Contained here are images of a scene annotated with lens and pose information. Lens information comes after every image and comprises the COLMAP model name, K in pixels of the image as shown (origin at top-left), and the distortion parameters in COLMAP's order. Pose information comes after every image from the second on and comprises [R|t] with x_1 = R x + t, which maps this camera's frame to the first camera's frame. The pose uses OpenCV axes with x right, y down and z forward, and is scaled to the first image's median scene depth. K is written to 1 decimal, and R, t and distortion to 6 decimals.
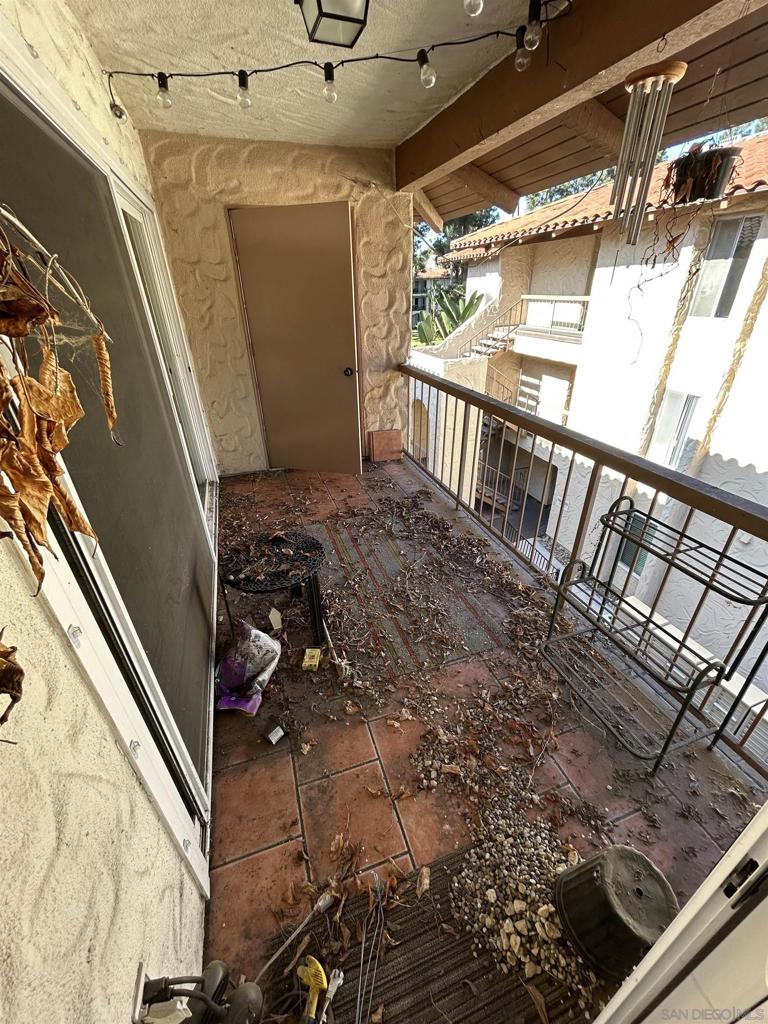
lens RADIAL K [[409.4, 0, 383.9], [0, 409.4, 505.0], [0, 0, 1]] dist [-0.004093, 0.000145]
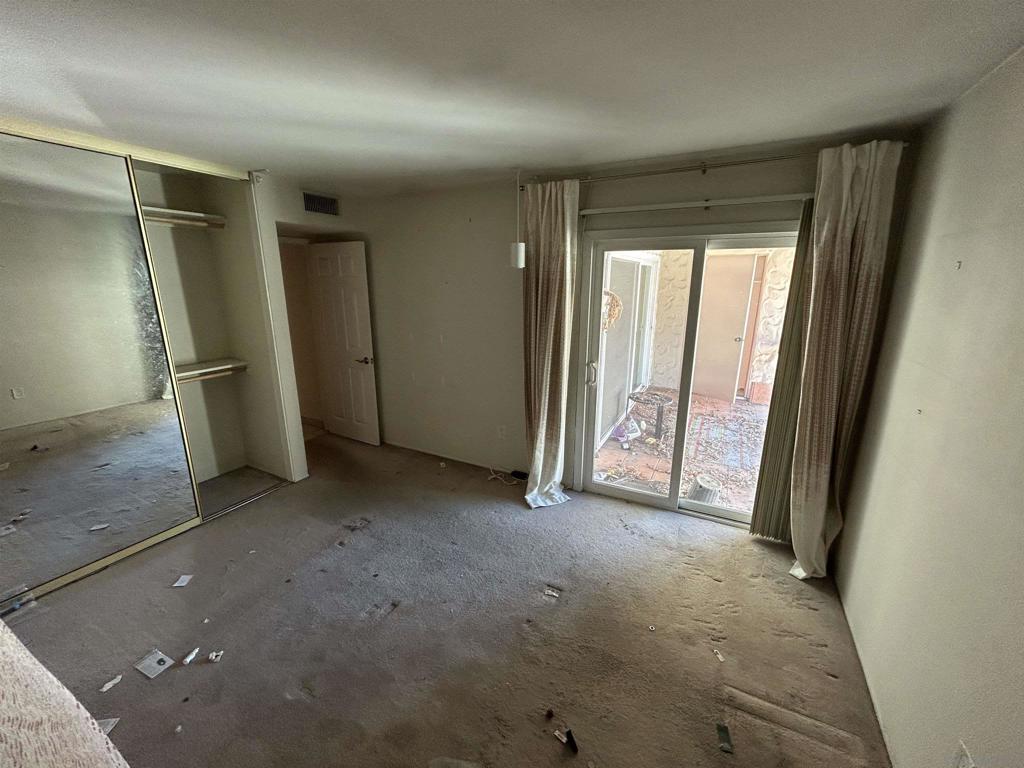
lens RADIAL K [[409.4, 0, 518.4], [0, 409.4, 381.9], [0, 0, 1]] dist [-0.004093, 0.000145]
pose [[0.684914, 0.194321, -0.702233, 0.566942], [-0.359404, 0.928475, -0.093613, 0.356592], [0.633815, 0.316502, 0.705765, -0.794731]]
